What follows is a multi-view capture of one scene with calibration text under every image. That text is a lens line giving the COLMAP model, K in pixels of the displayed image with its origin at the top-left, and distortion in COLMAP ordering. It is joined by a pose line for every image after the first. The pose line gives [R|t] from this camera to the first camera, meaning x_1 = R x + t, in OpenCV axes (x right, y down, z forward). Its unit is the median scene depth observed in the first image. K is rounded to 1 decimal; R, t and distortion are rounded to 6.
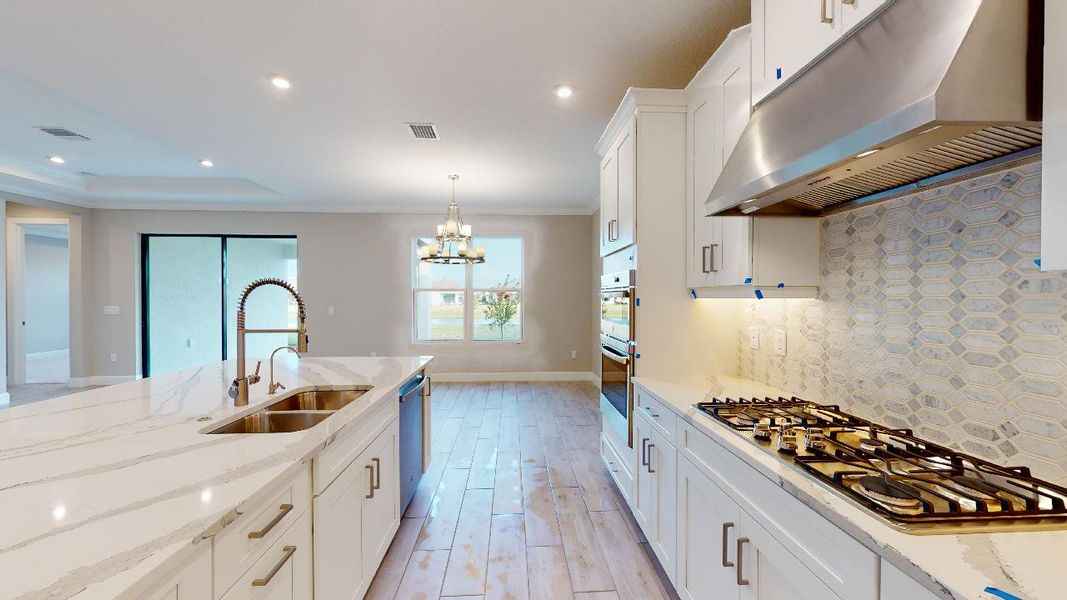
lens RADIAL K [[391.4, 0, 543.8], [0, 391.4, 286.8], [0, 0, 1]] dist [0.000745, -0.000040]
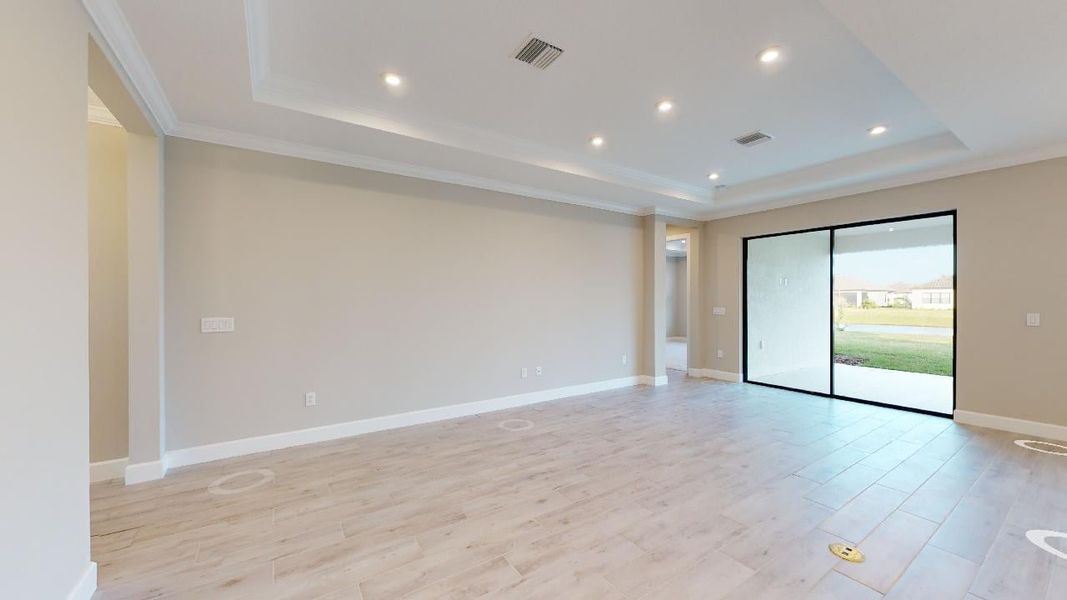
lens RADIAL K [[391.4, 0, 533.0], [0, 391.4, 297.2], [0, 0, 1]] dist [0.000745, -0.000040]
pose [[0.523636, -0.013362, -0.851837, -0.432692], [0.032999, 0.999445, 0.004608, -0.002332], [0.851303, -0.030522, 0.523787, -0.020195]]
